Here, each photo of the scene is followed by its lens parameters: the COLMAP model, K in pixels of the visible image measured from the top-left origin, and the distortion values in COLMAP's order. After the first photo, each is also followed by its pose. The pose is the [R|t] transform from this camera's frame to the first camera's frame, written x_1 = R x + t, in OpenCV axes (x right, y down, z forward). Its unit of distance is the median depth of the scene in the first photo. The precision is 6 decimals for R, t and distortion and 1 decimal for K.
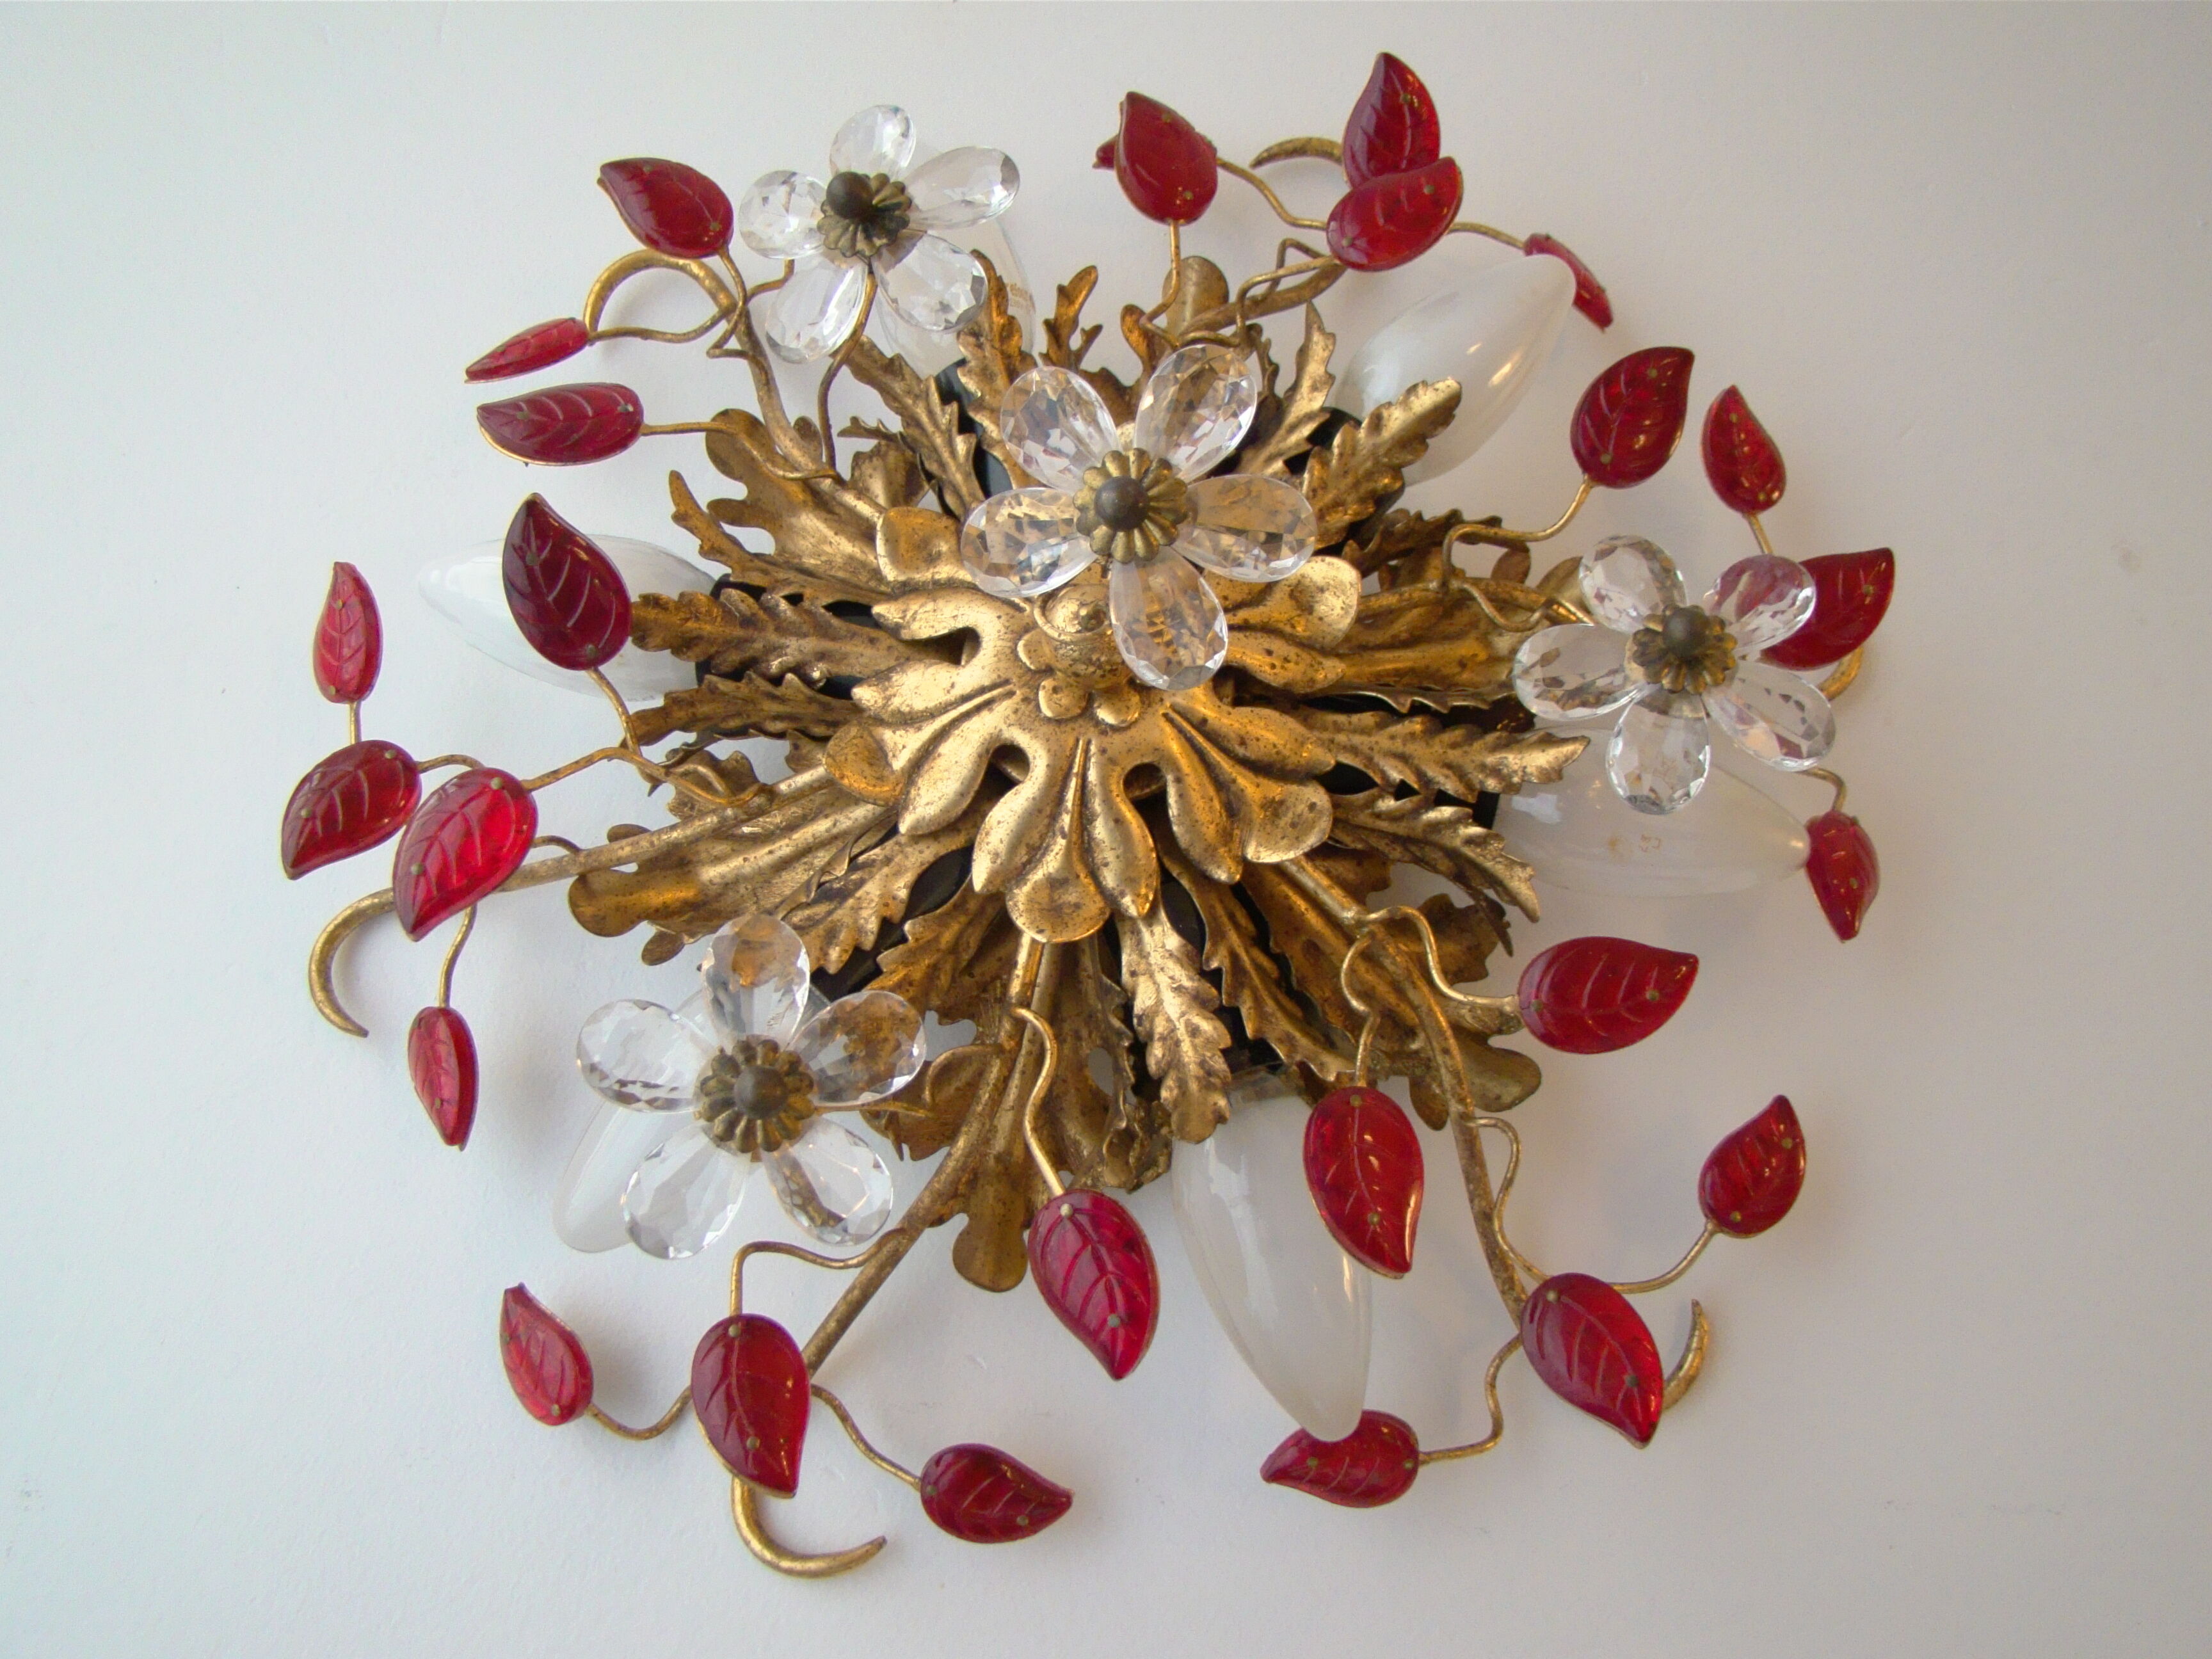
lens RADIAL K [[2030.1, 0, 1108.1], [0, 2030.1, 830.9], [0, 0, 1]] dist [-0.161218, 0.000000]
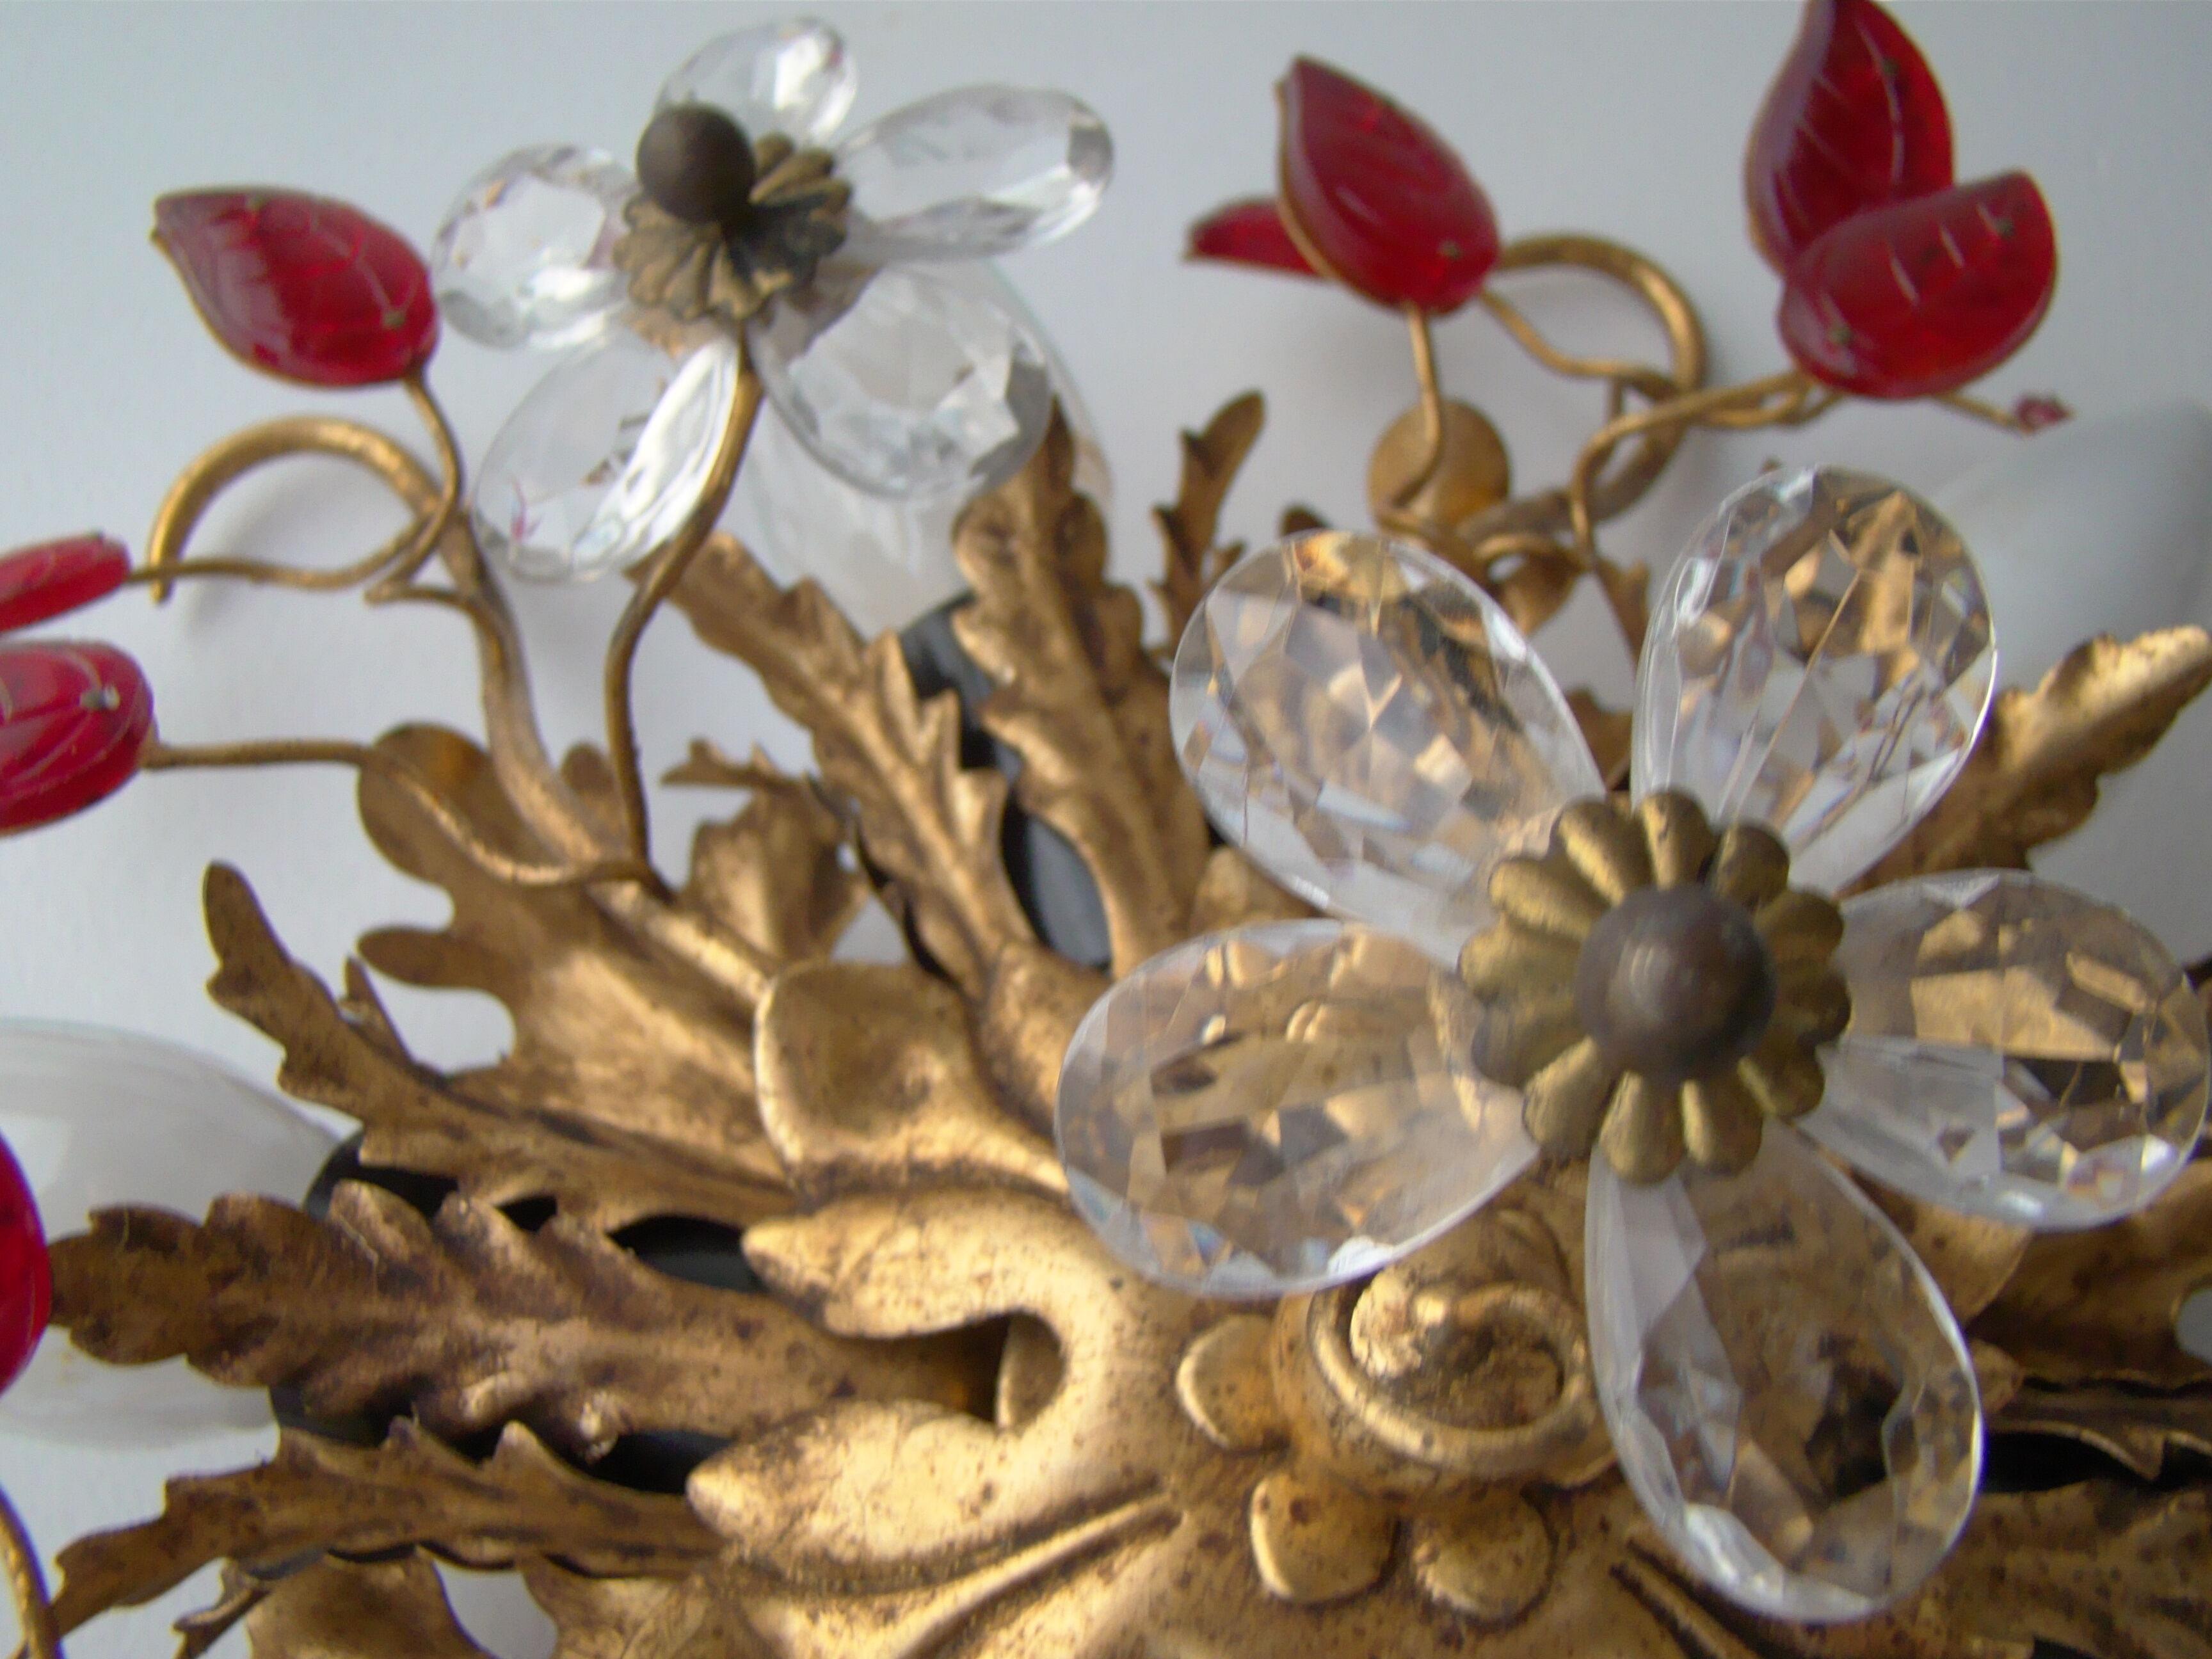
lens RADIAL K [[2128.1, 0, 1099.6], [0, 2128.1, 842.3], [0, 0, 1]] dist [-0.151524, 0.000000]
pose [[0.997813, -0.005186, 0.065896, -0.077502], [0.017059, 0.983350, -0.180918, -0.110907], [-0.063861, 0.181647, 0.981288, 0.610604]]
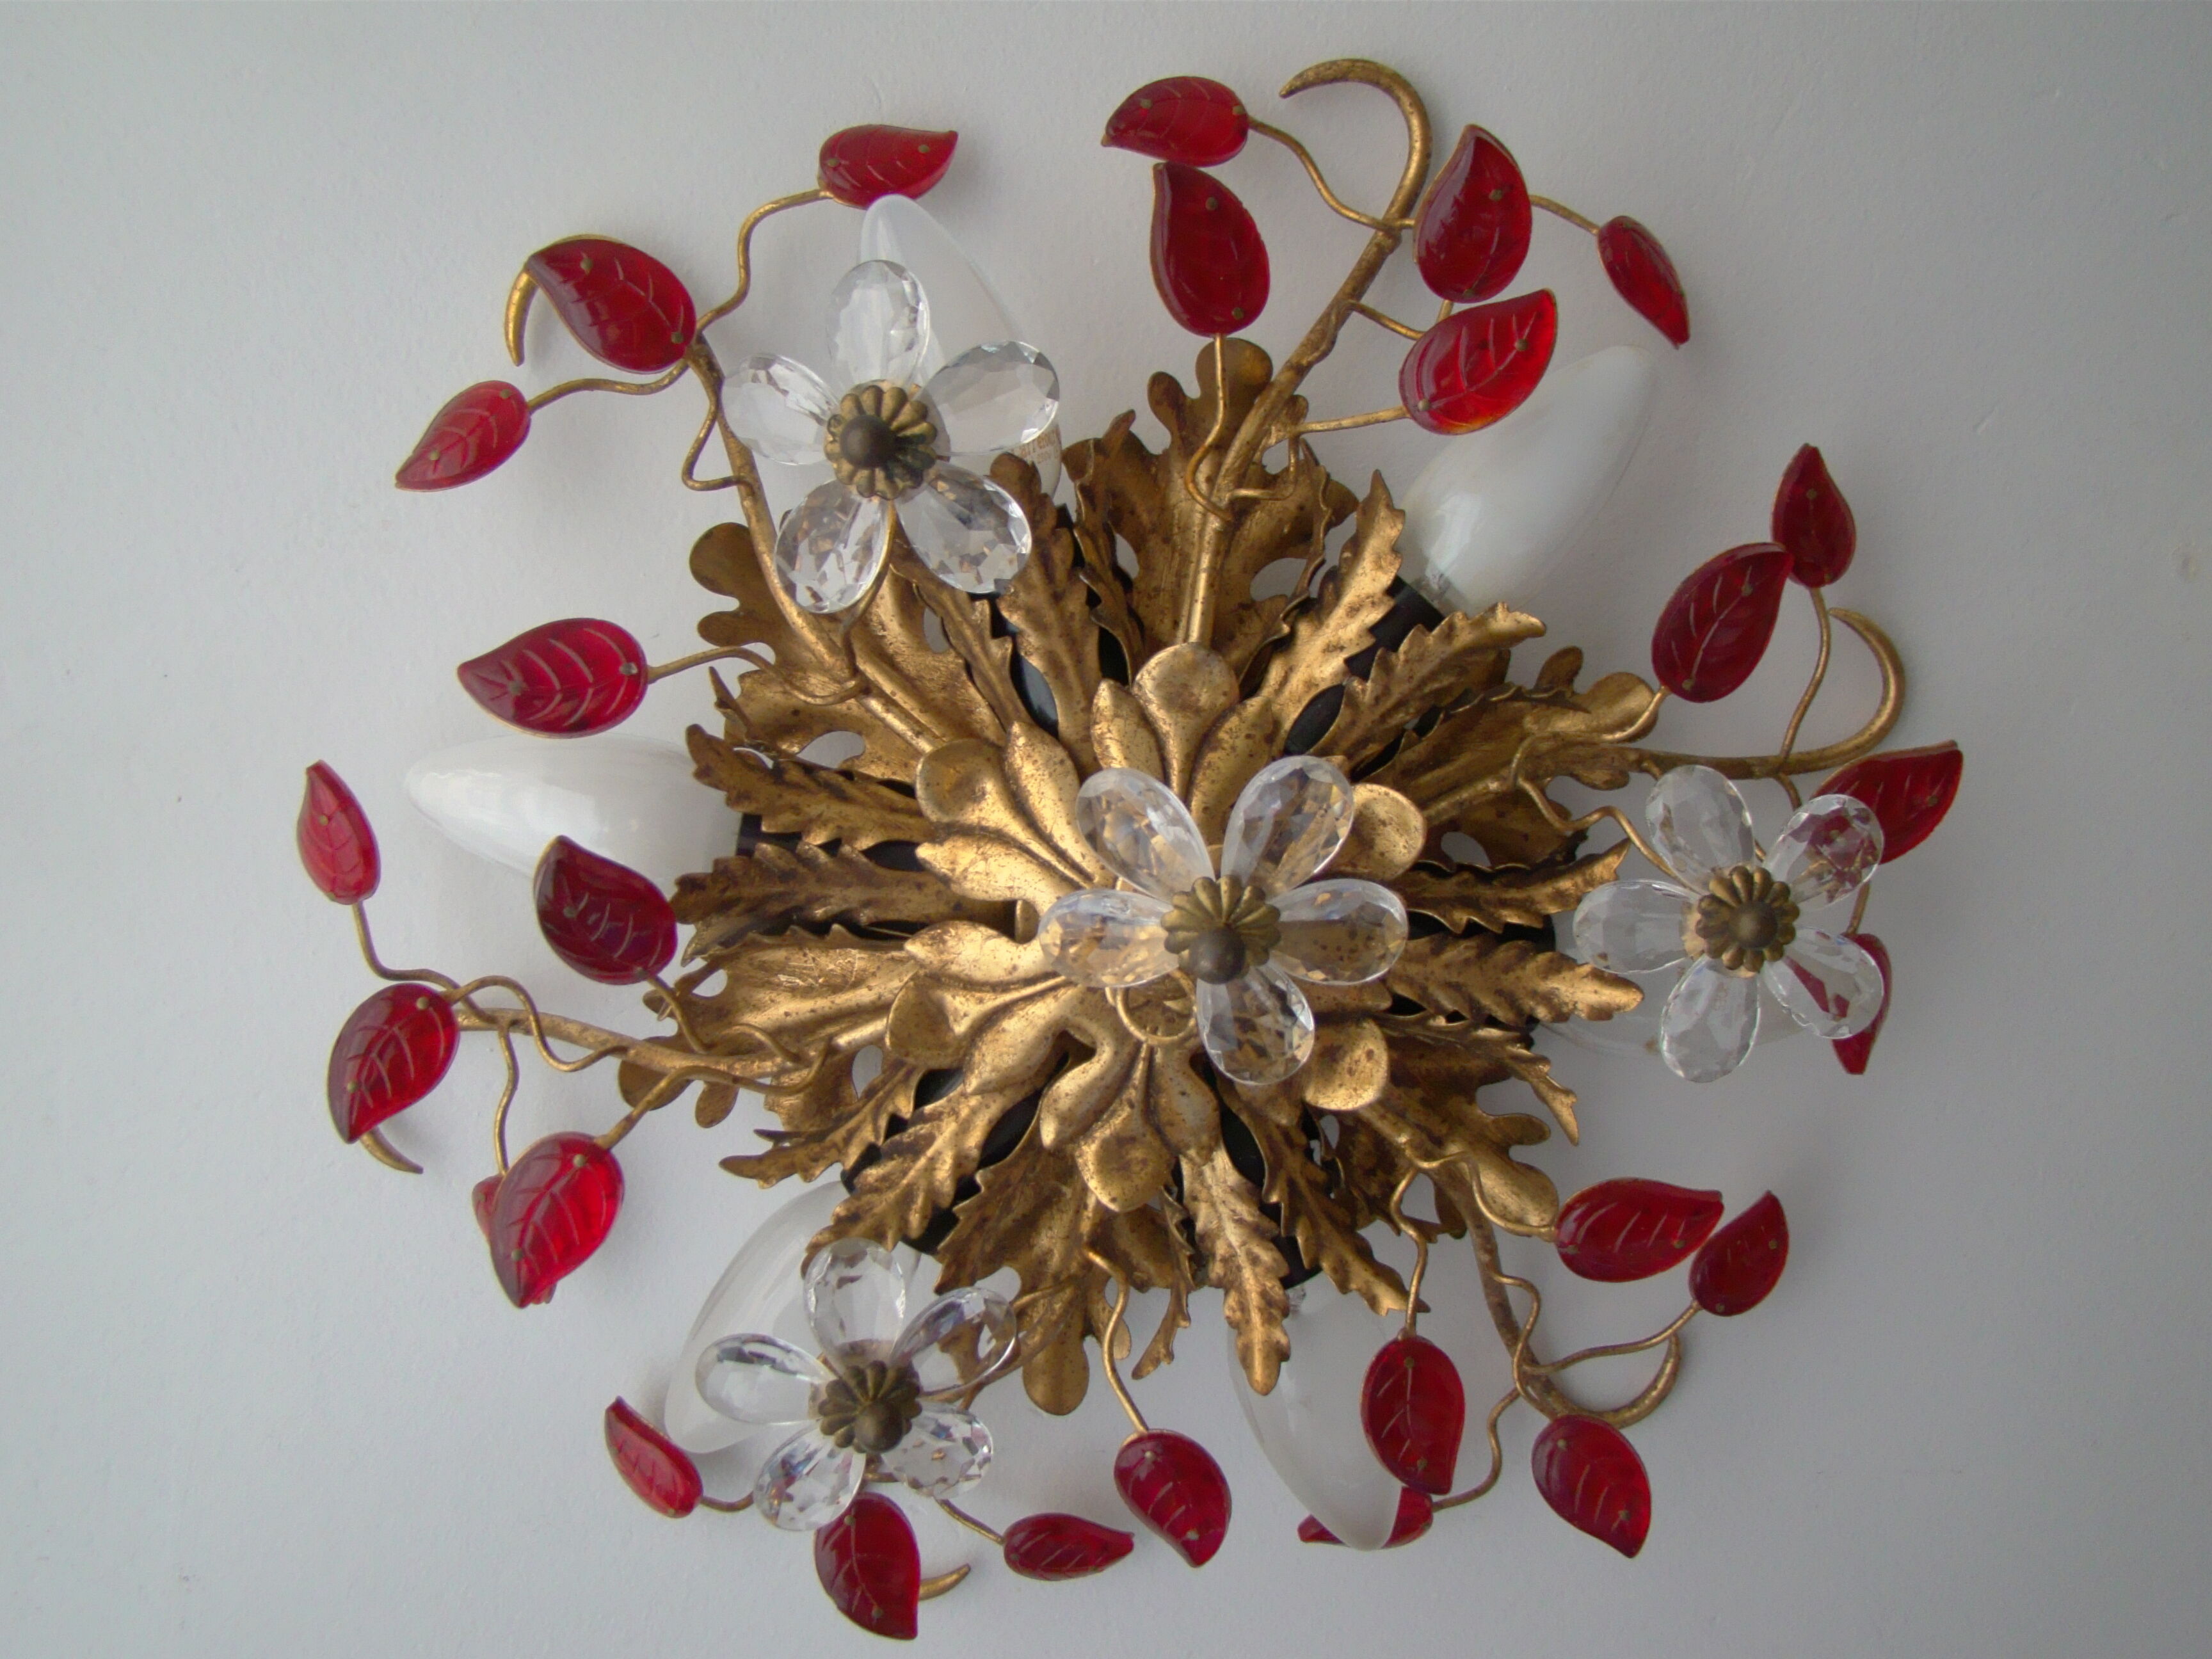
lens RADIAL K [[2128.1, 0, 1112.9], [0, 2128.1, 815.0], [0, 0, 1]] dist [-0.151524, 0.000000]
pose [[0.996244, -0.046289, 0.073175, -0.097335], [0.007937, 0.890371, 0.455167, -0.584207], [-0.086222, -0.452877, 0.887394, 0.110888]]
